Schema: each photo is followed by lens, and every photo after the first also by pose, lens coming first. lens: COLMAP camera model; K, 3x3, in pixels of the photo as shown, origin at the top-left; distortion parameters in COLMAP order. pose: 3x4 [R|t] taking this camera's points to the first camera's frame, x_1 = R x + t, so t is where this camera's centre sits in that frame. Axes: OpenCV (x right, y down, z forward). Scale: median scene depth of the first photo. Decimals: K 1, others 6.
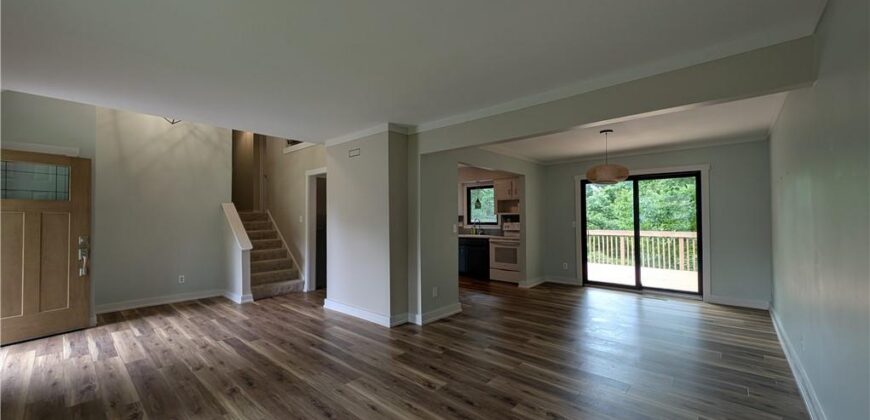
lens RADIAL K [[330.2, 0, 435.5], [0, 330.2, 211.0], [0, 0, 1]] dist [-0.001781, -0.000218]
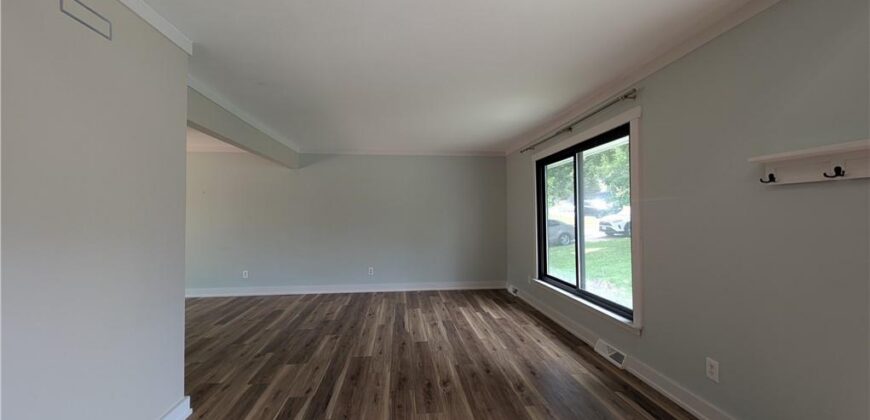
lens RADIAL K [[330.2, 0, 435.0], [0, 330.2, 211.1], [0, 0, 1]] dist [-0.001781, -0.000218]
pose [[-0.738341, 0.019583, 0.674143, -1.221035], [-0.001429, 0.999531, -0.030600, 0.042950], [-0.674426, -0.023557, -0.737967, 1.693572]]
